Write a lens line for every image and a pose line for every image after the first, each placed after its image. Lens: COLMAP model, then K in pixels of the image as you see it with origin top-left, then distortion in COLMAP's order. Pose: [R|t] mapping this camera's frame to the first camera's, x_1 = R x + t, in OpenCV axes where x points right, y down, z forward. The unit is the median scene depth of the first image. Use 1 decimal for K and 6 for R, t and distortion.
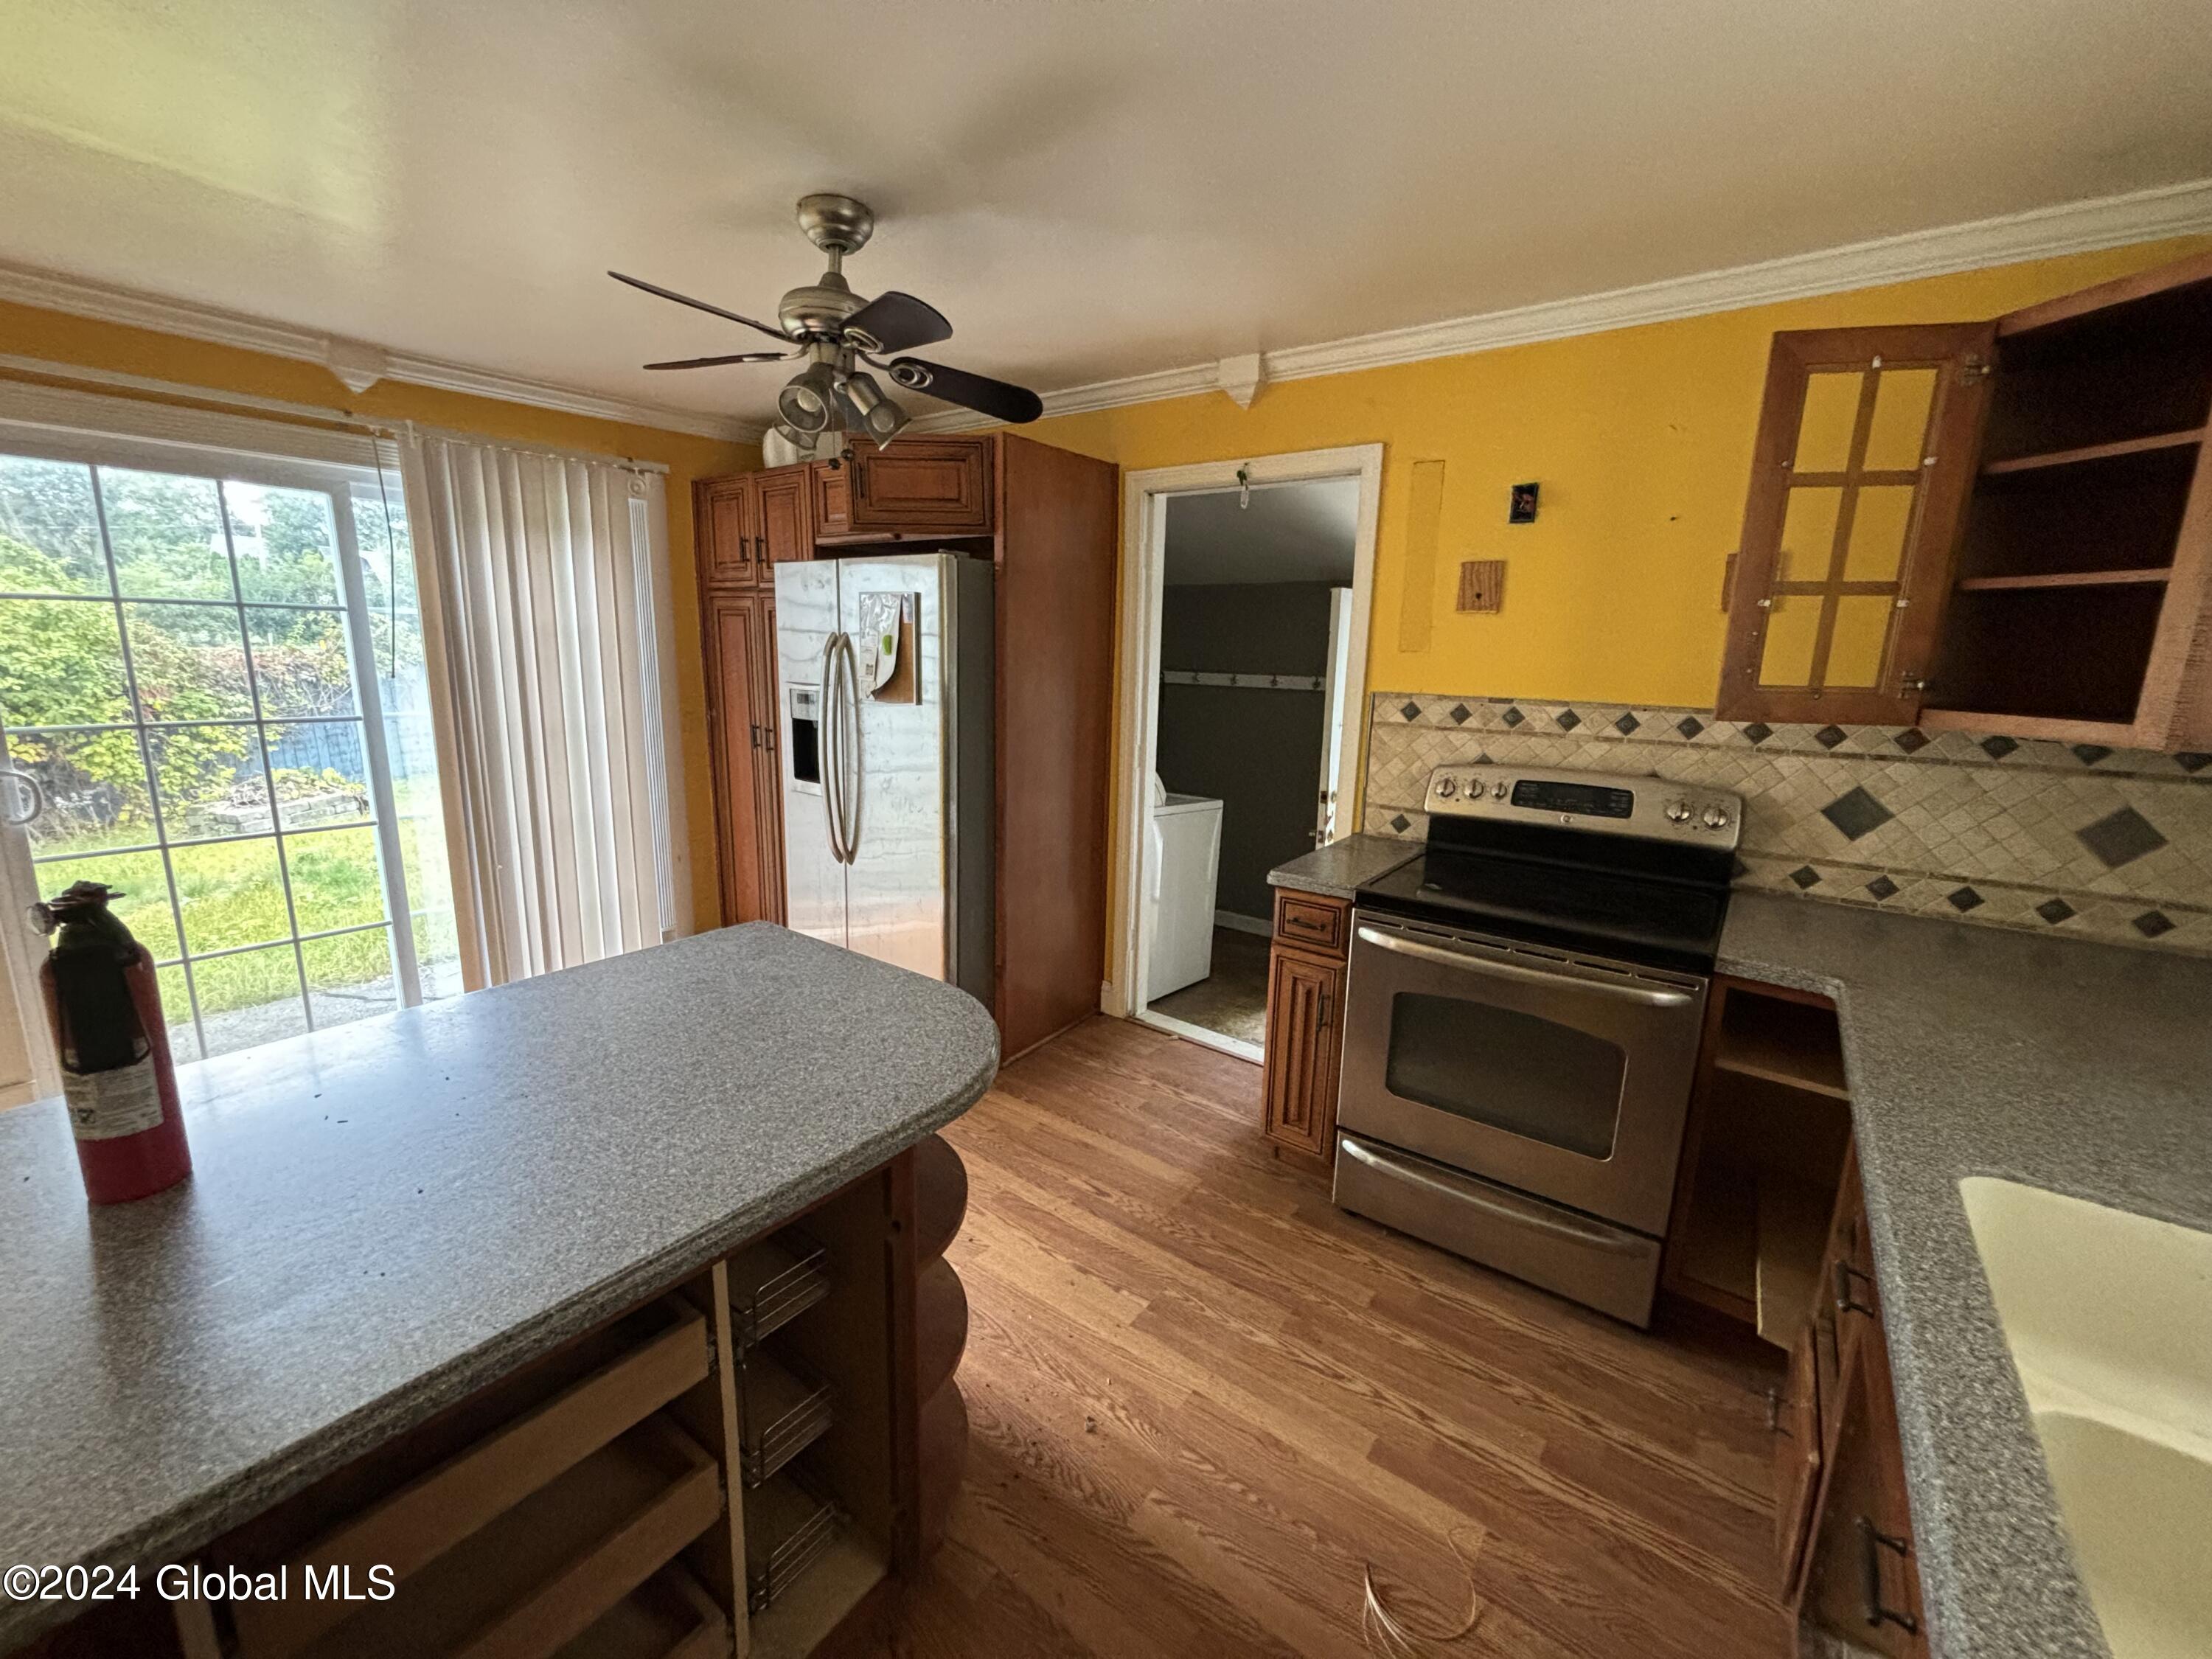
lens RADIAL K [[877.6, 0, 1092.5], [0, 877.6, 835.2], [0, 0, 1]] dist [-0.032627, 0.000018]
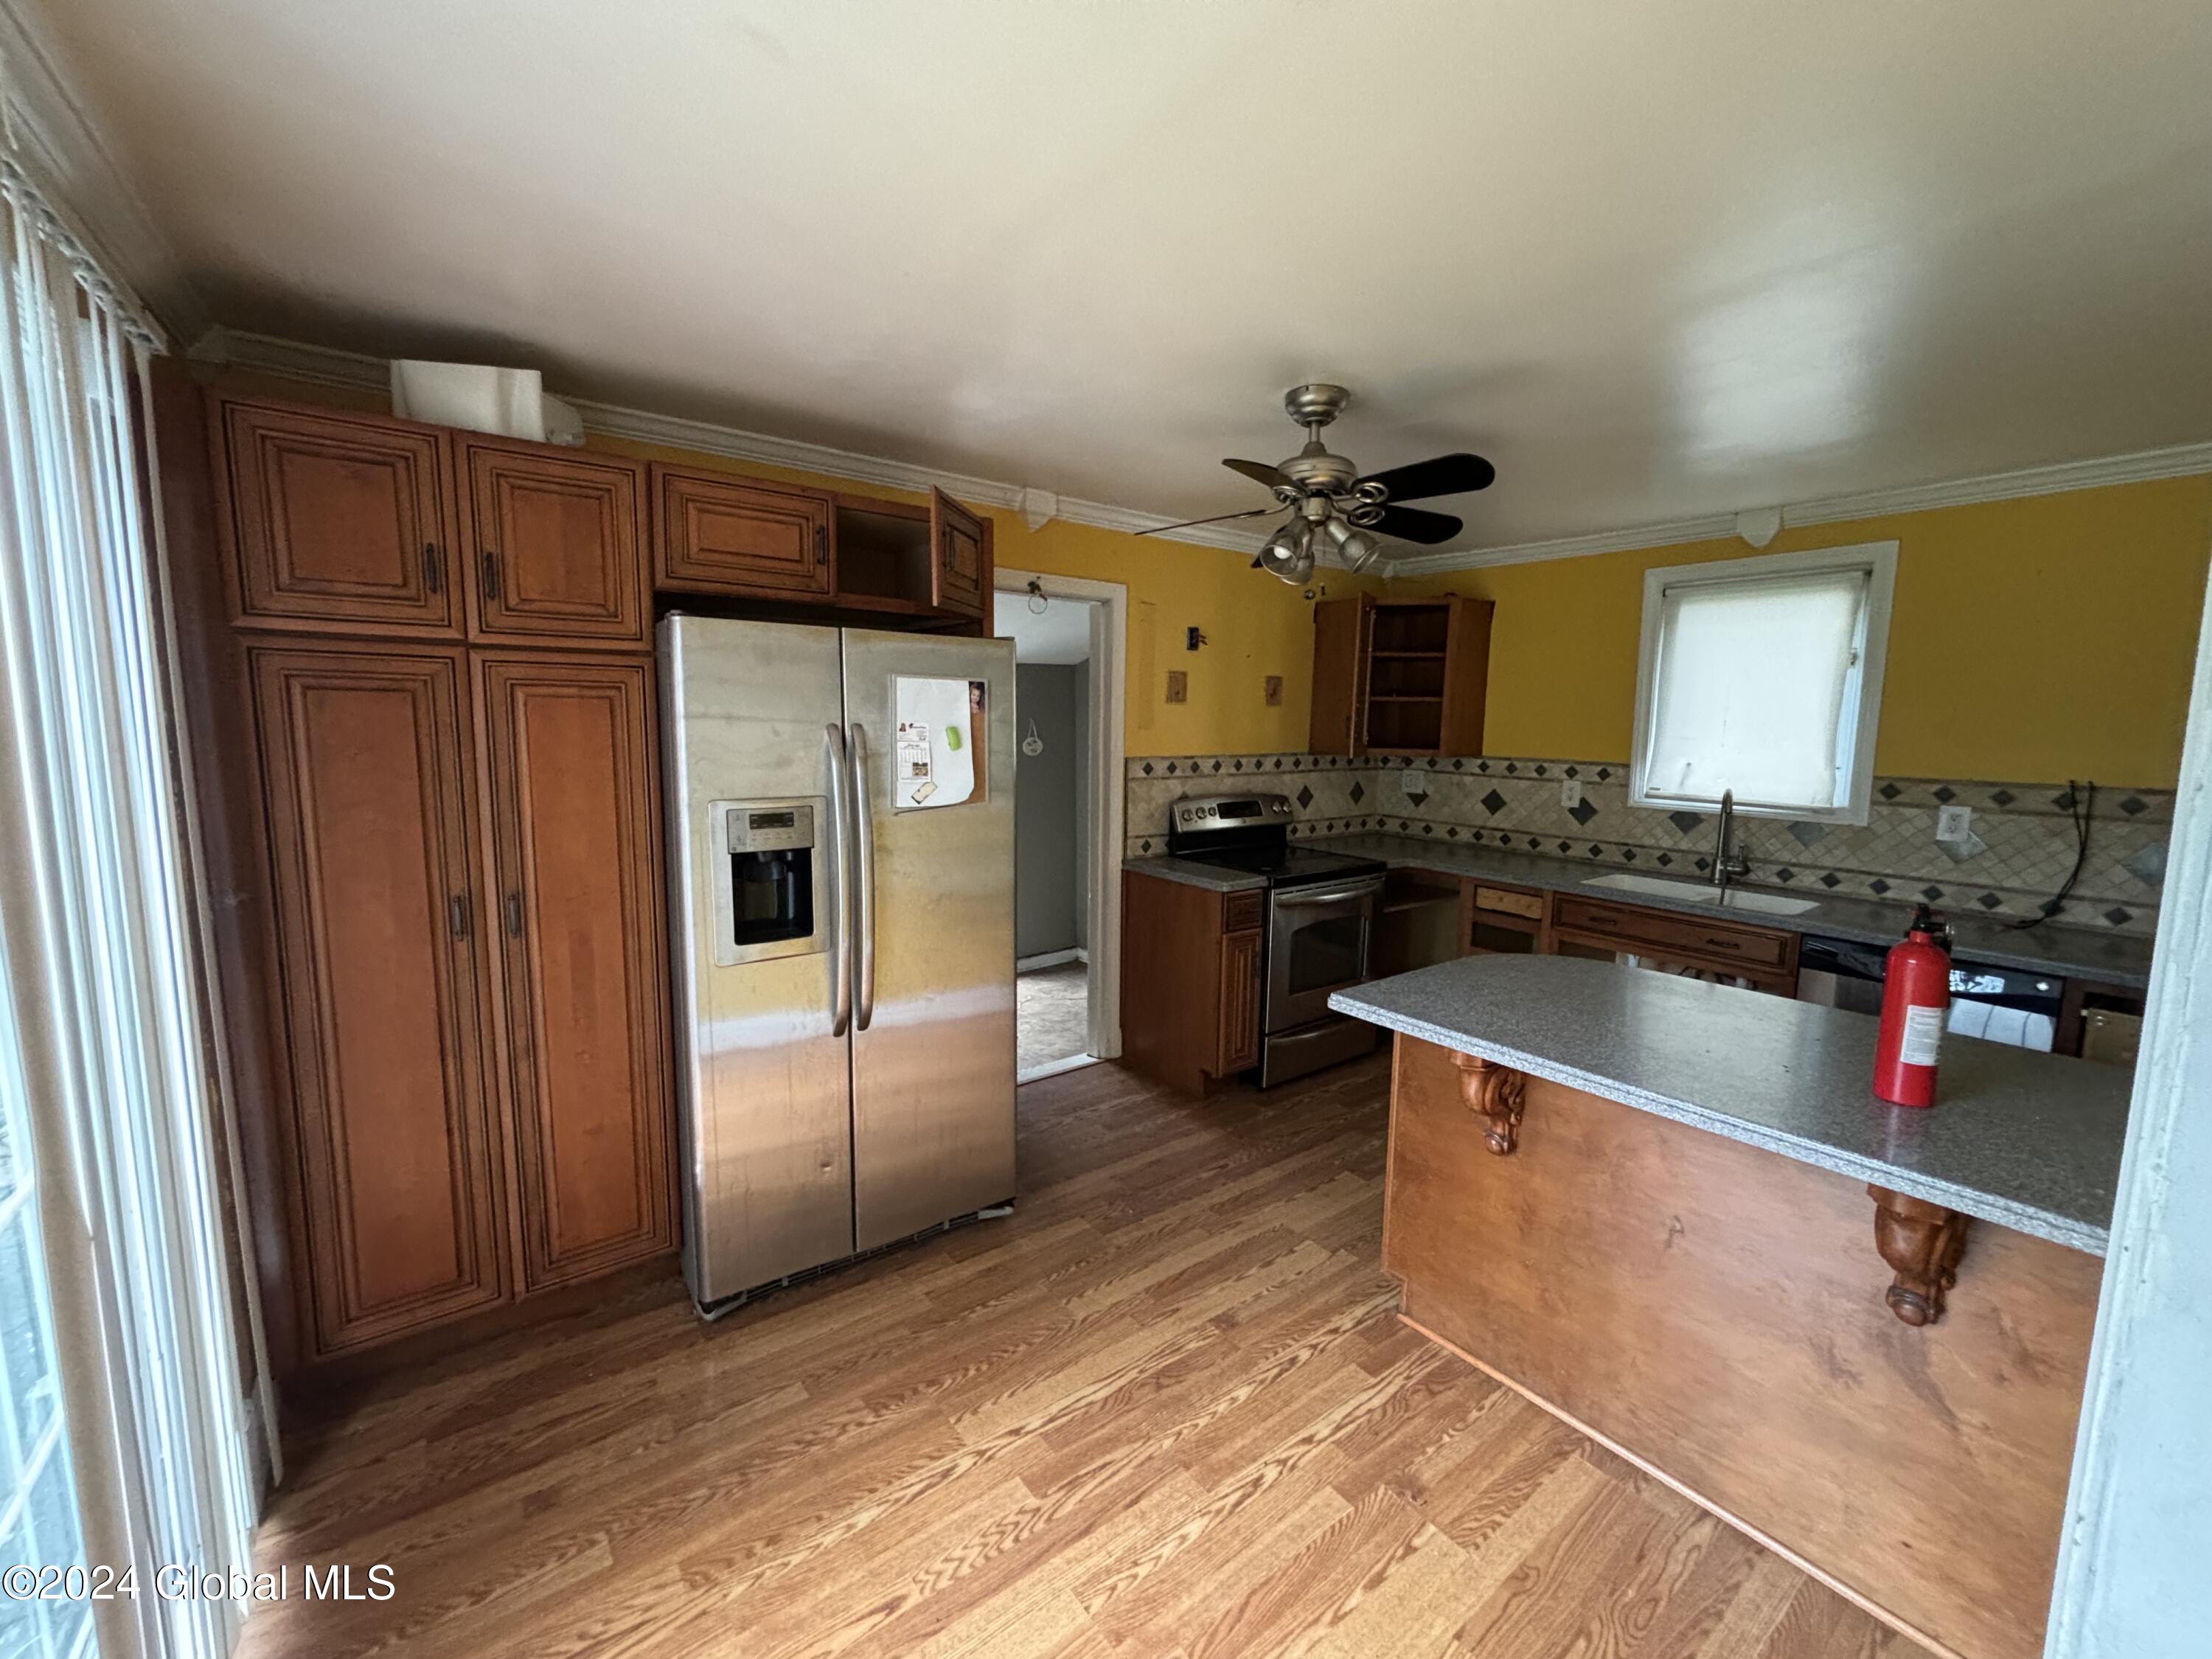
lens RADIAL K [[887.9, 0, 1102.4], [0, 887.9, 826.4], [0, 0, 1]] dist [-0.000907, 0.000319]
pose [[0.264451, -0.136526, 0.954686, -1.177256], [0.192566, 0.977469, 0.086443, -0.207752], [-0.944978, 0.160980, 0.284783, 0.720673]]
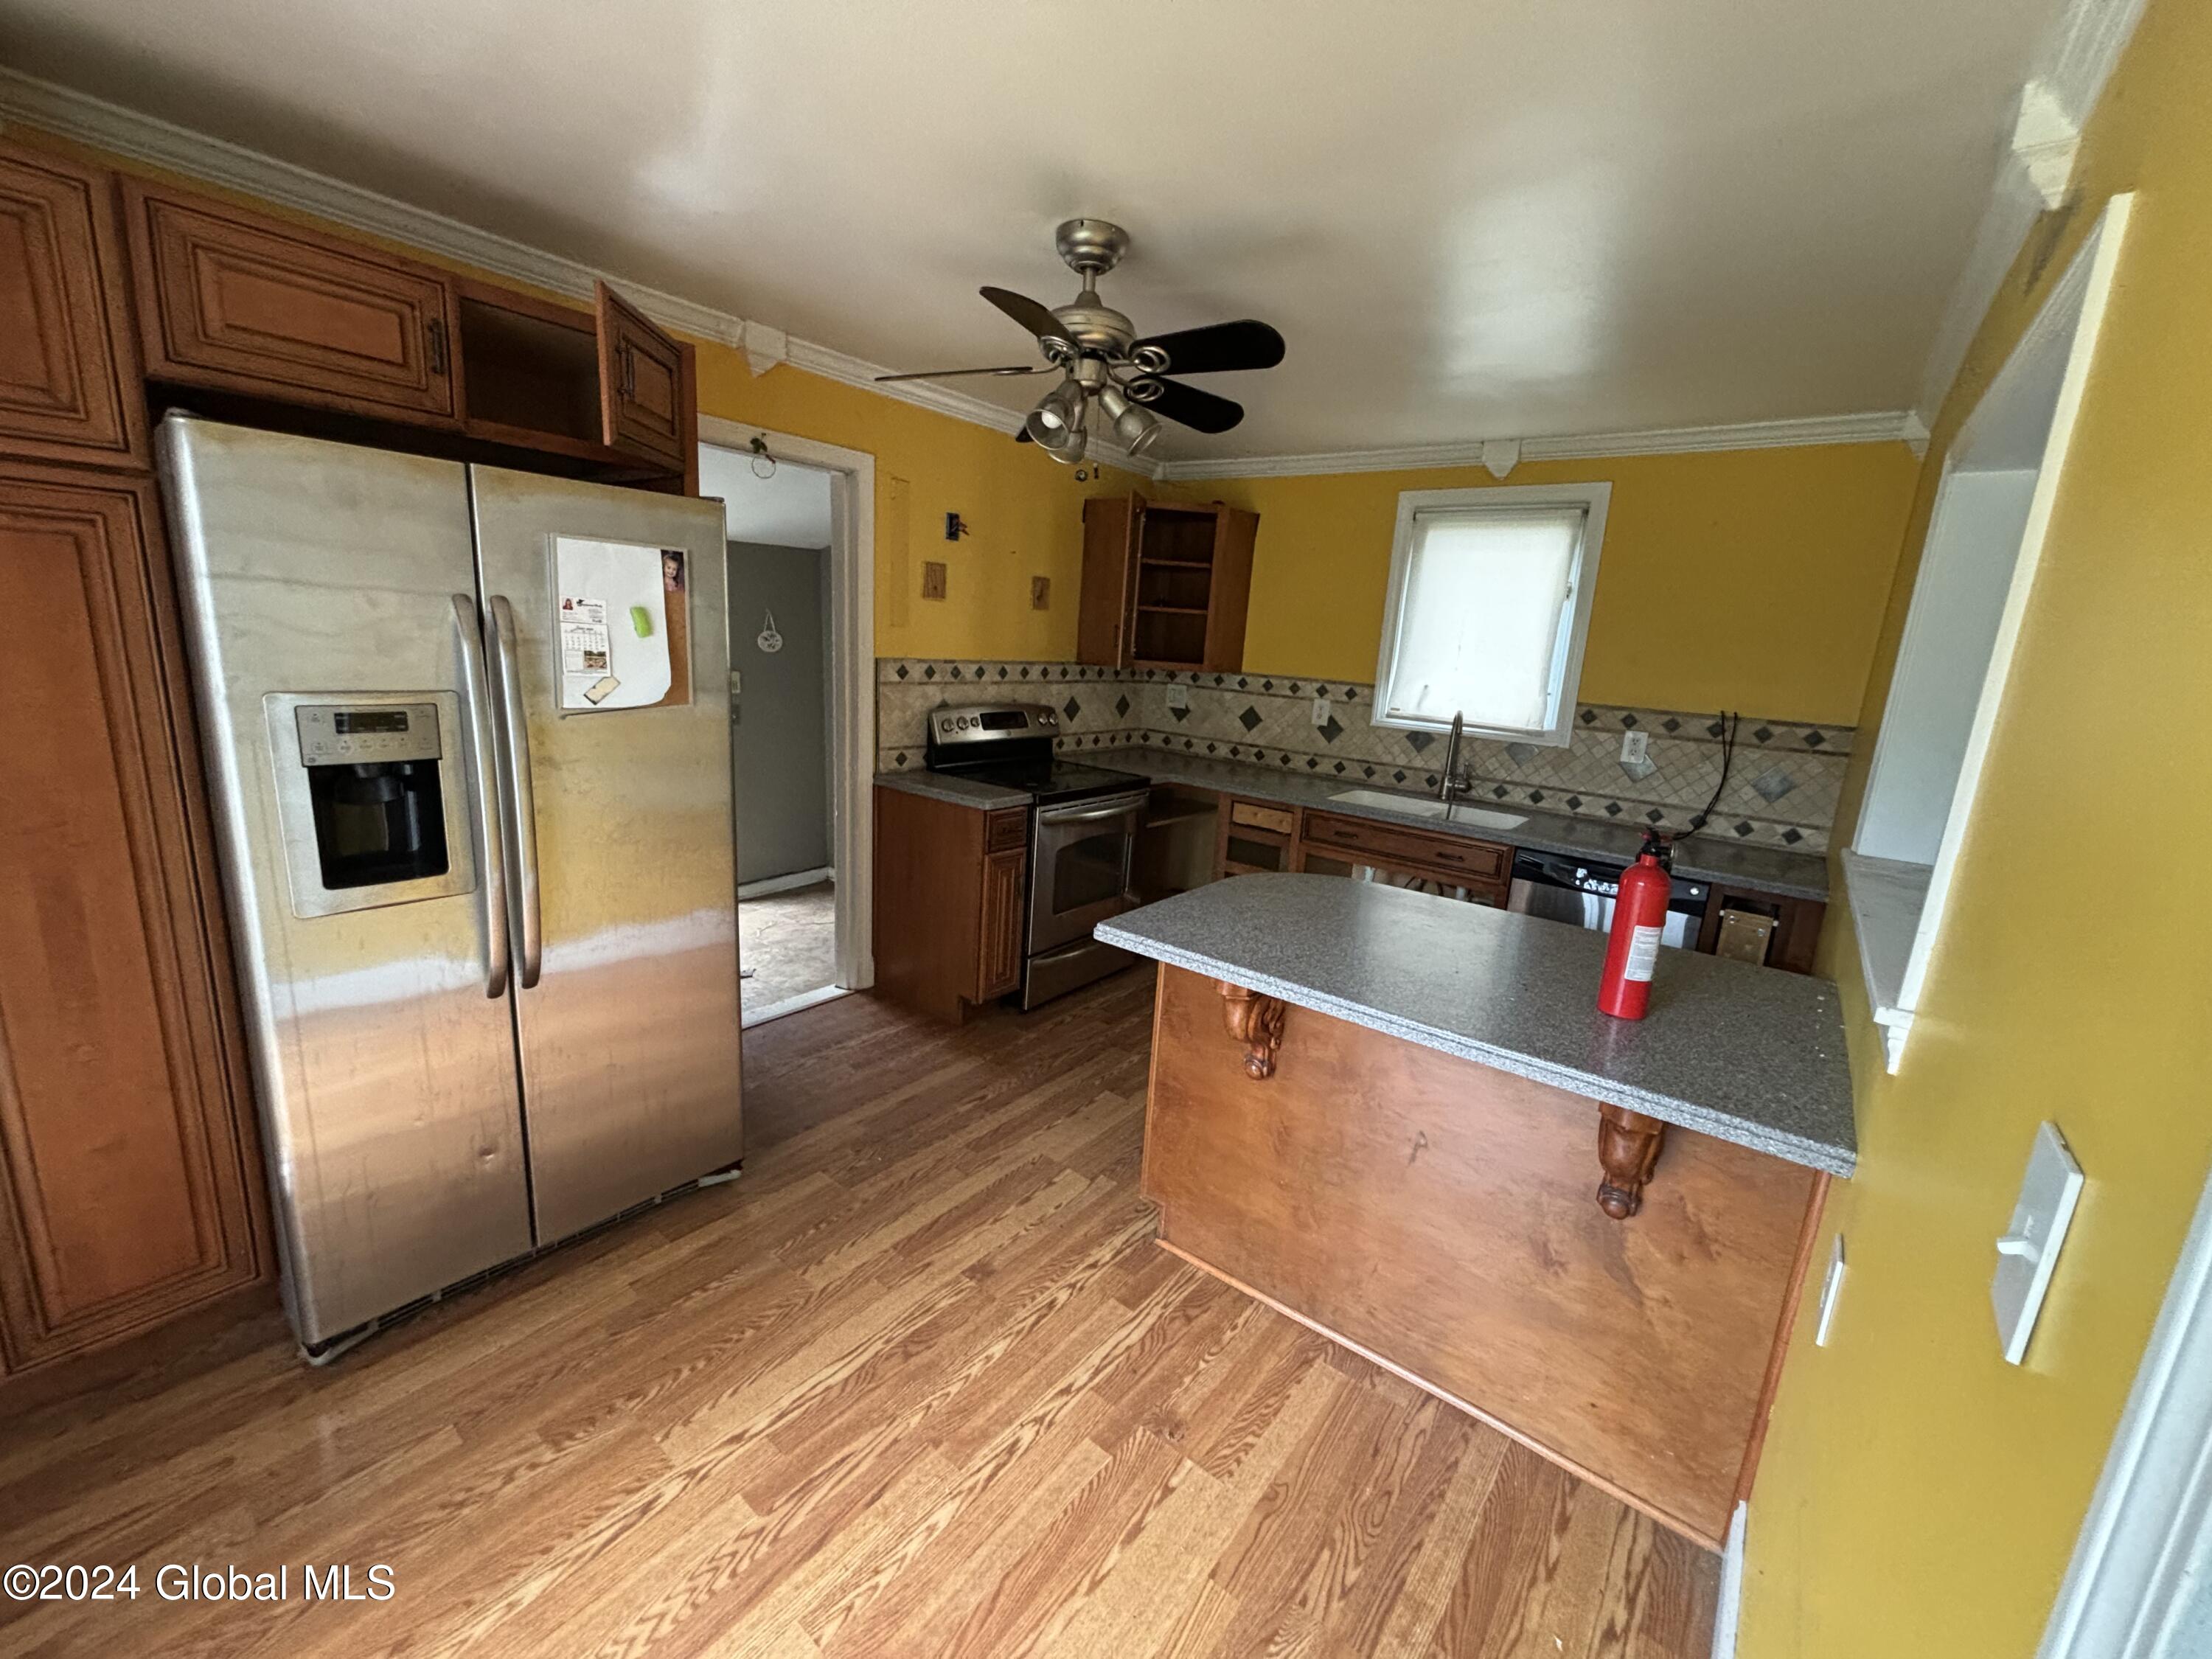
lens RADIAL K [[884.9, 0, 1099.2], [0, 884.9, 828.2], [0, 0, 1]] dist [-0.000145, -0.000272]
pose [[0.013083, -0.236998, 0.971422, -1.064689], [0.146196, 0.961519, 0.232613, -0.198537], [-0.989169, 0.138974, 0.047228, 0.731193]]
